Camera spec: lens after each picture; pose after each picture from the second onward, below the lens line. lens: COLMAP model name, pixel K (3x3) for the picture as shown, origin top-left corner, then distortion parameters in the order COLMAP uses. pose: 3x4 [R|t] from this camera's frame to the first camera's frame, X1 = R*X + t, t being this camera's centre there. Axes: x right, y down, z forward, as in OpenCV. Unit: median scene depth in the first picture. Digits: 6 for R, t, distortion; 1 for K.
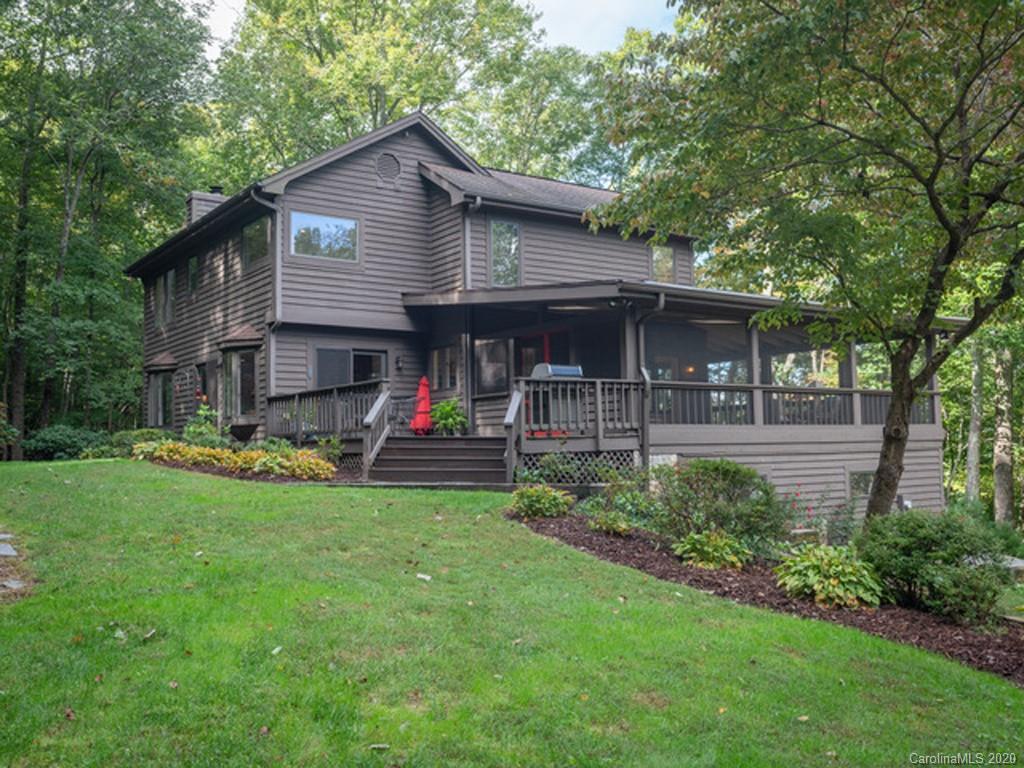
lens RADIAL K [[906.2, 0, 512.0], [0, 906.2, 384.0], [0, 0, 1]] dist [-0.071268, 0.004548]
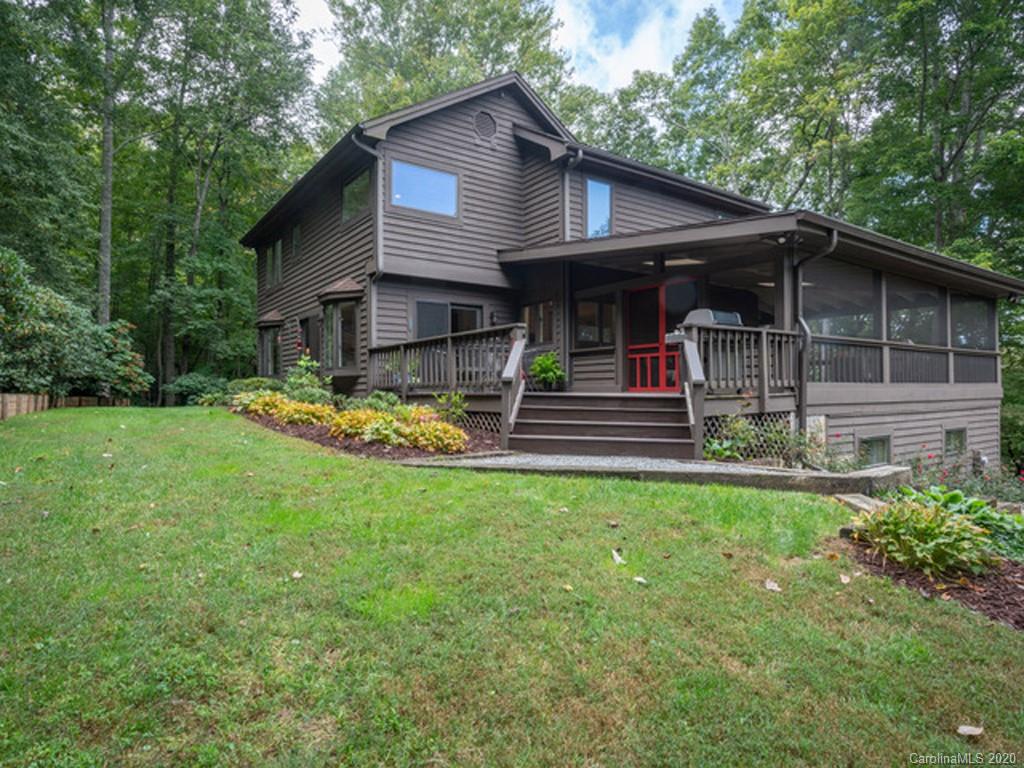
lens RADIAL K [[607.9, 0, 512.0], [0, 607.9, 384.0], [0, 0, 1]] dist [-0.037494, -0.000094]
pose [[0.999830, 0.012551, -0.013491, -0.103706], [-0.011718, 0.998121, 0.060148, 0.011510], [0.014221, -0.059979, 0.998098, 0.330497]]
